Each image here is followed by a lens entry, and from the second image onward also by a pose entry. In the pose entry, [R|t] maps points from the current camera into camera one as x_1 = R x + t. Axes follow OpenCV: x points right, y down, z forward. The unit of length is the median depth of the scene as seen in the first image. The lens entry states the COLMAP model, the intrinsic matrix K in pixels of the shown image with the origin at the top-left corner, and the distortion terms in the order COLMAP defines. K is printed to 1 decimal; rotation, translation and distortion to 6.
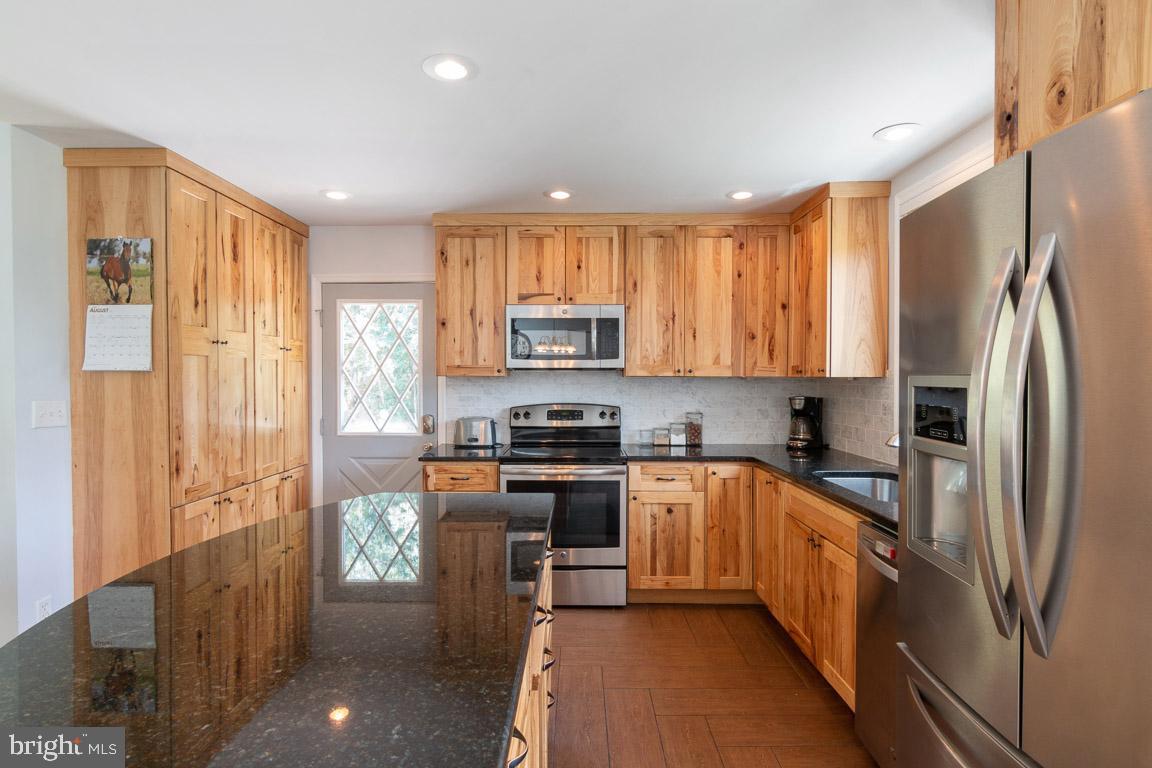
lens RADIAL K [[590.0, 0, 576.0], [0, 590.0, 384.0], [0, 0, 1]] dist [0.000670, 0.000730]
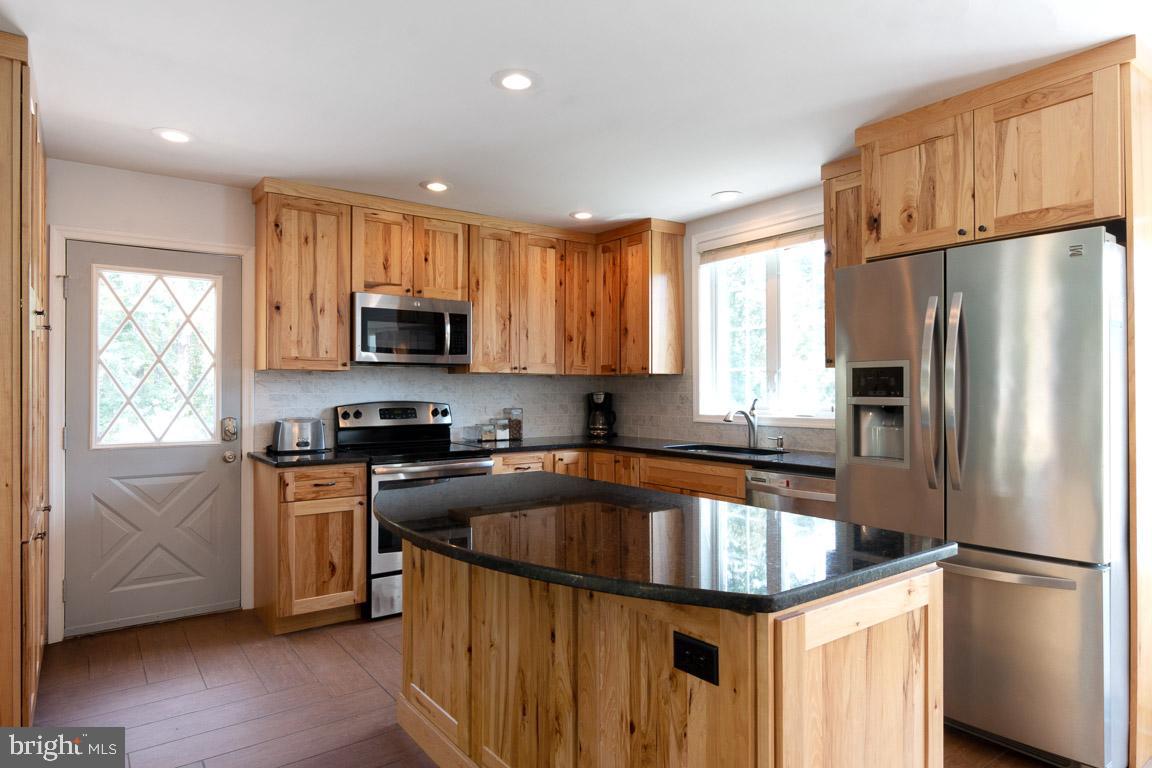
lens RADIAL K [[670.7, 0, 576.0], [0, 670.7, 384.0], [0, 0, 1]] dist [-0.004859, -0.000652]
pose [[0.800640, 0.003771, 0.599134, -0.458882], [0.008542, 0.999807, -0.017709, 0.028604], [-0.599085, 0.019296, 0.800453, -0.029346]]
